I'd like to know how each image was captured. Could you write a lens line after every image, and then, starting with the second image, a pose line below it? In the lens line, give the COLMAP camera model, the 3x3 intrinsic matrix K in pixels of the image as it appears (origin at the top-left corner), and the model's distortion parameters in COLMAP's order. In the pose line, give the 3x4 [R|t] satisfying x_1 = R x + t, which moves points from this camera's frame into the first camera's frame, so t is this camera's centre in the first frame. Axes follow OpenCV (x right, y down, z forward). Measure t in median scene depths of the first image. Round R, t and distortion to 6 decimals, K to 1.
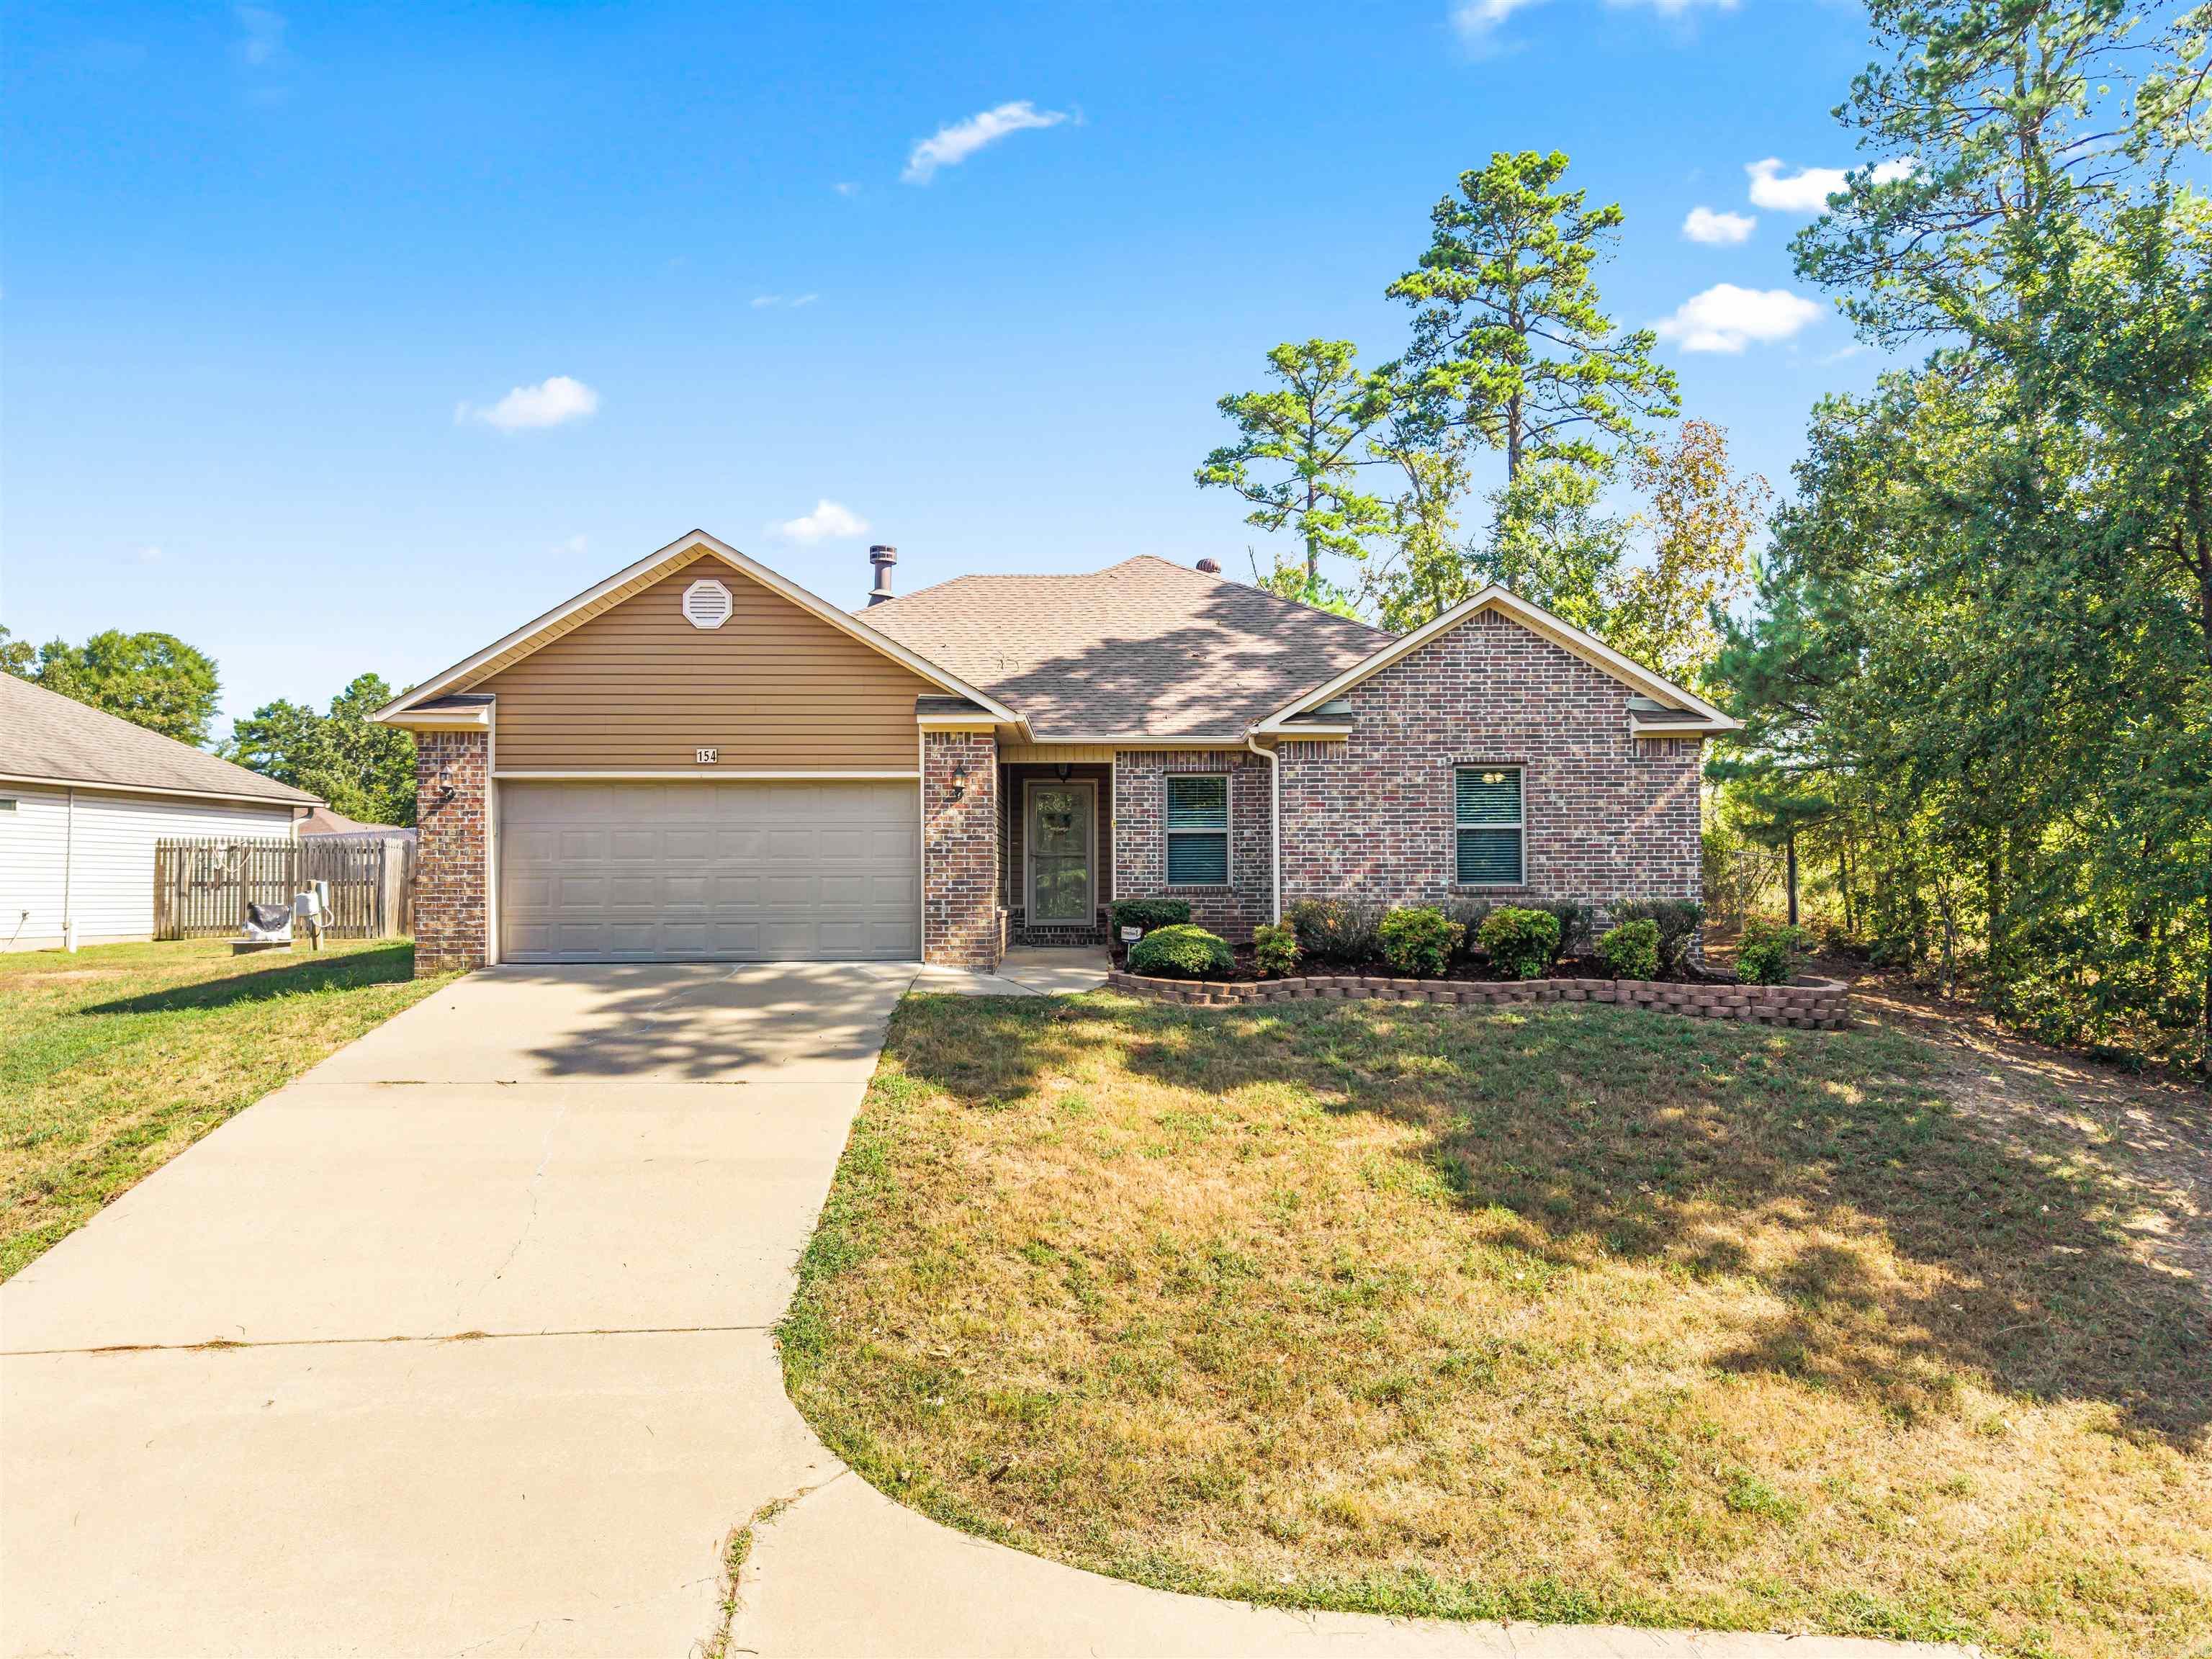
lens RADIAL K [[1496.0, 0, 1129.4], [0, 1496.0, 833.2], [0, 0, 1]] dist [0.053194, -0.070383]
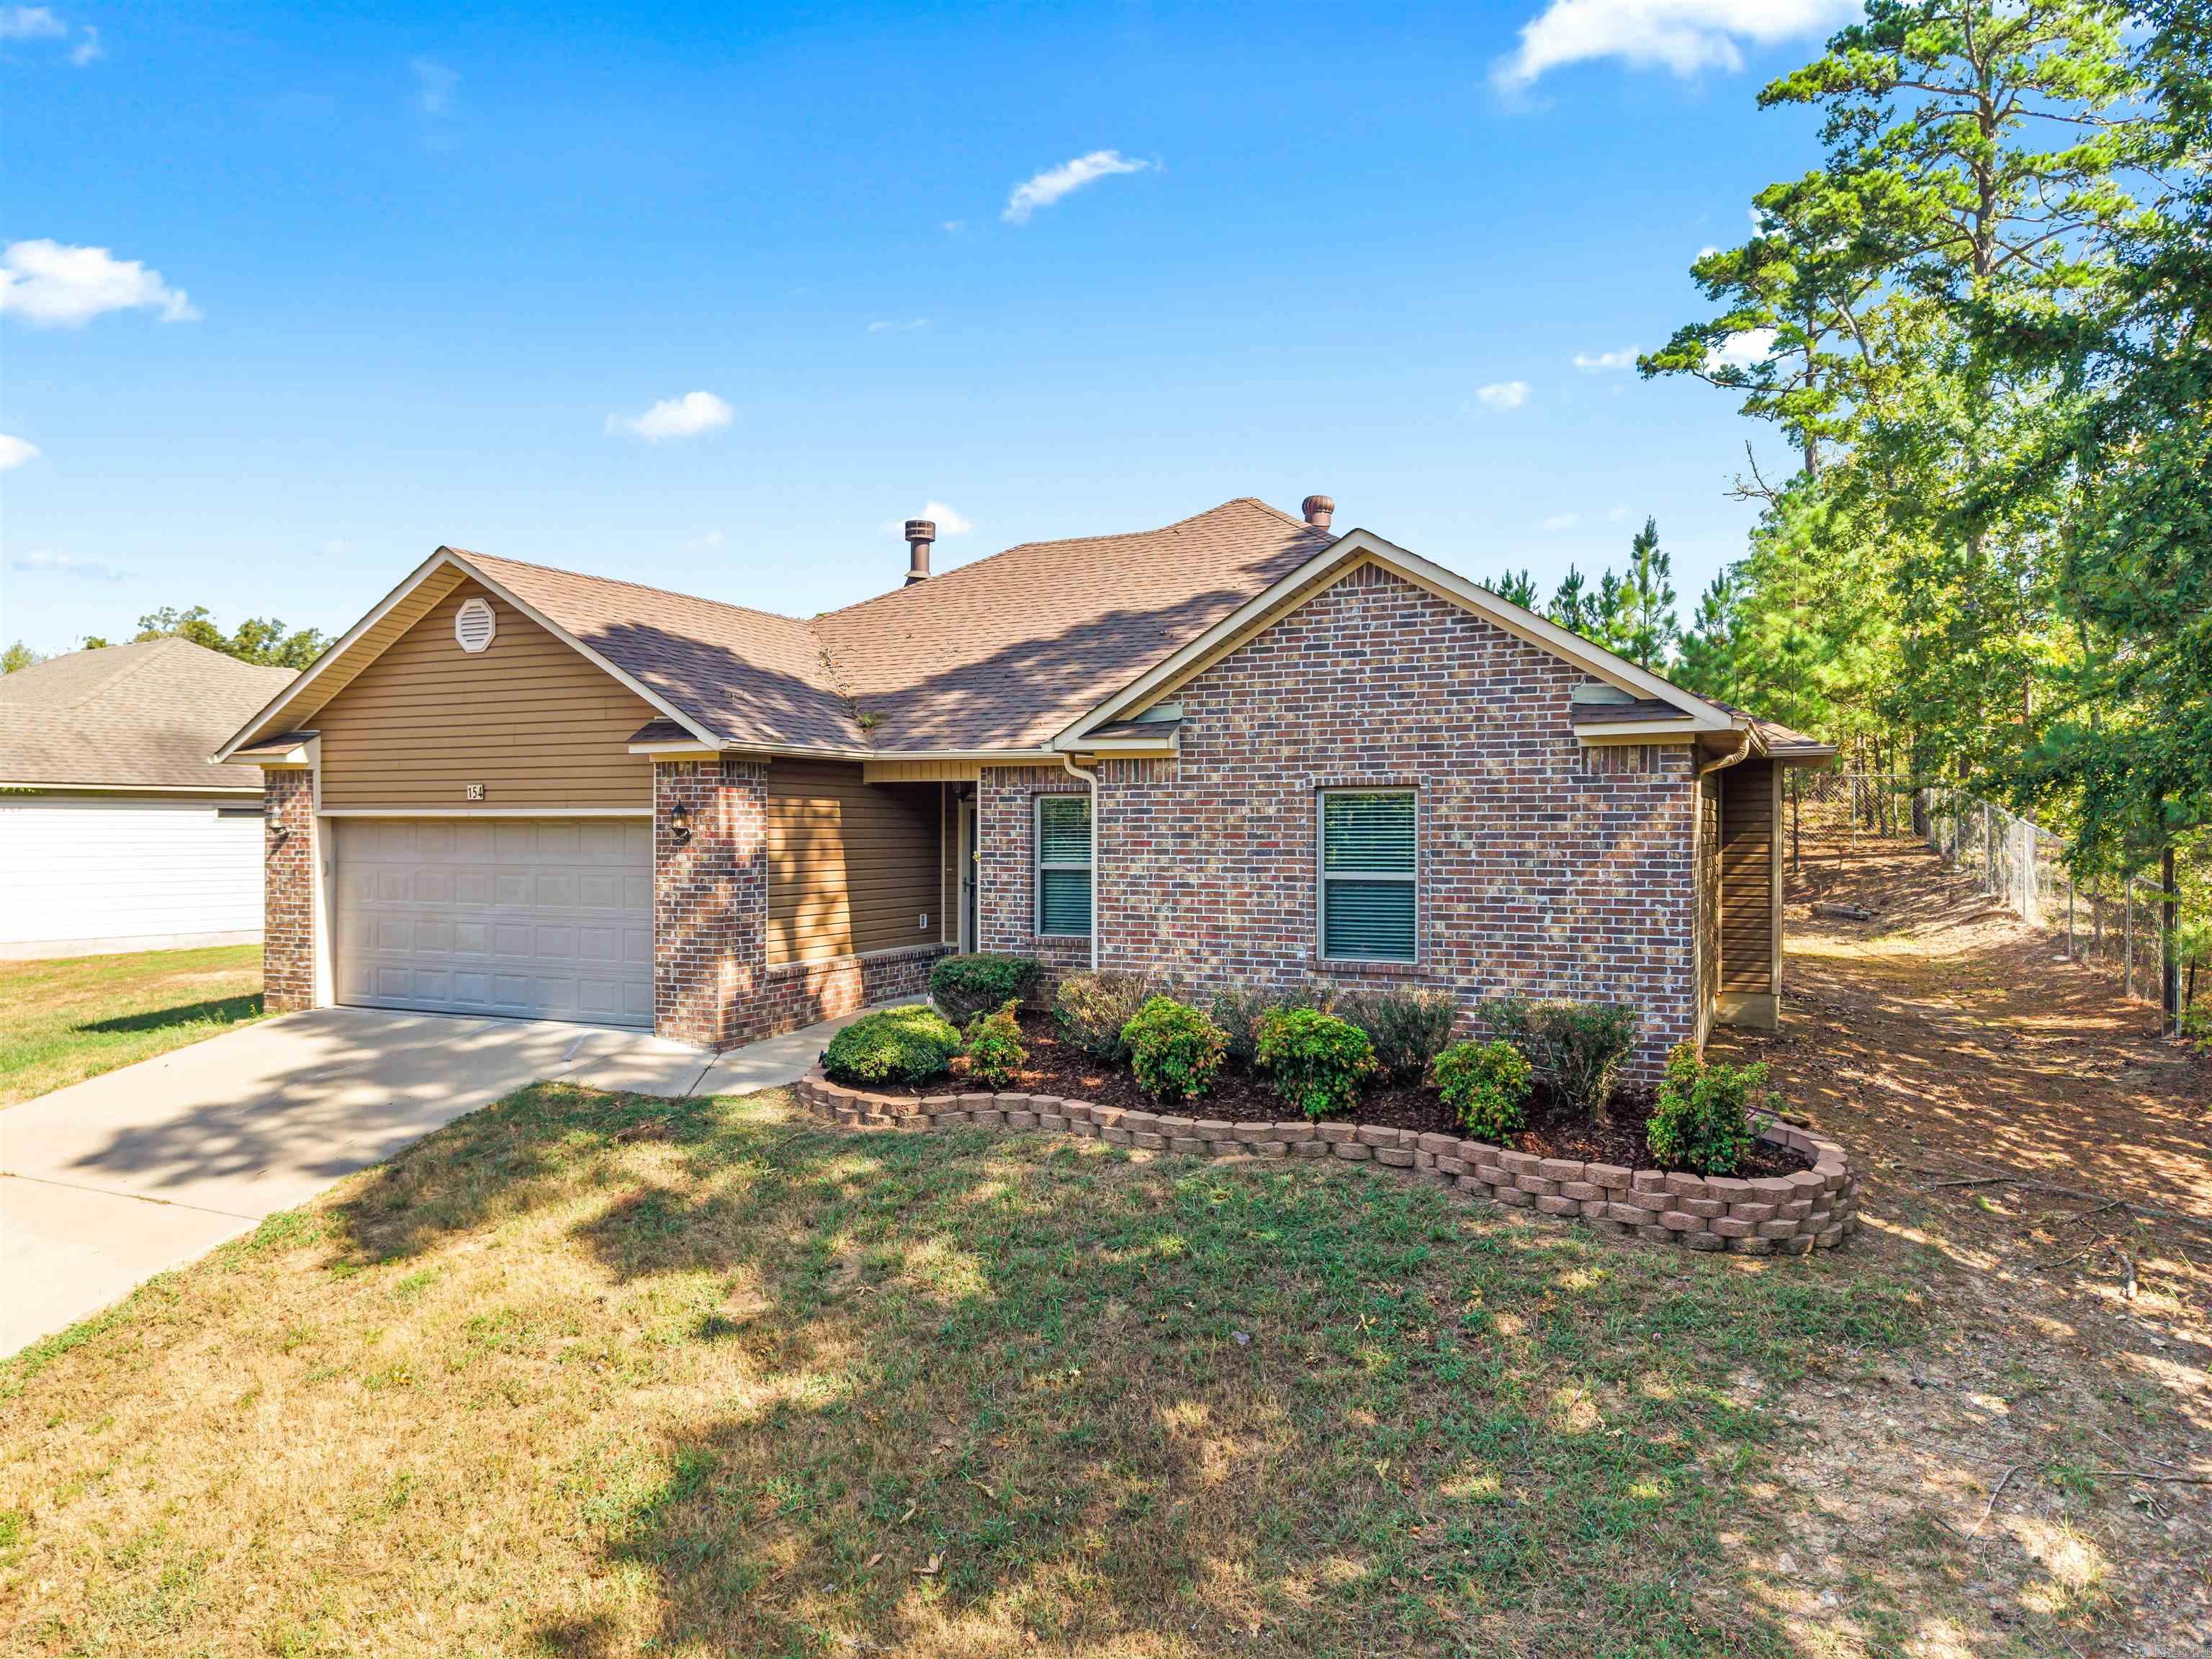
lens RADIAL K [[1491.9, 0, 1160.8], [0, 1491.9, 825.4], [0, 0, 1]] dist [0.127262, -0.186420]
pose [[0.900308, 0.005088, -0.435224, 0.484484], [0.012801, 0.999190, 0.038160, -0.059820], [0.435065, -0.039927, 0.899513, 0.351700]]
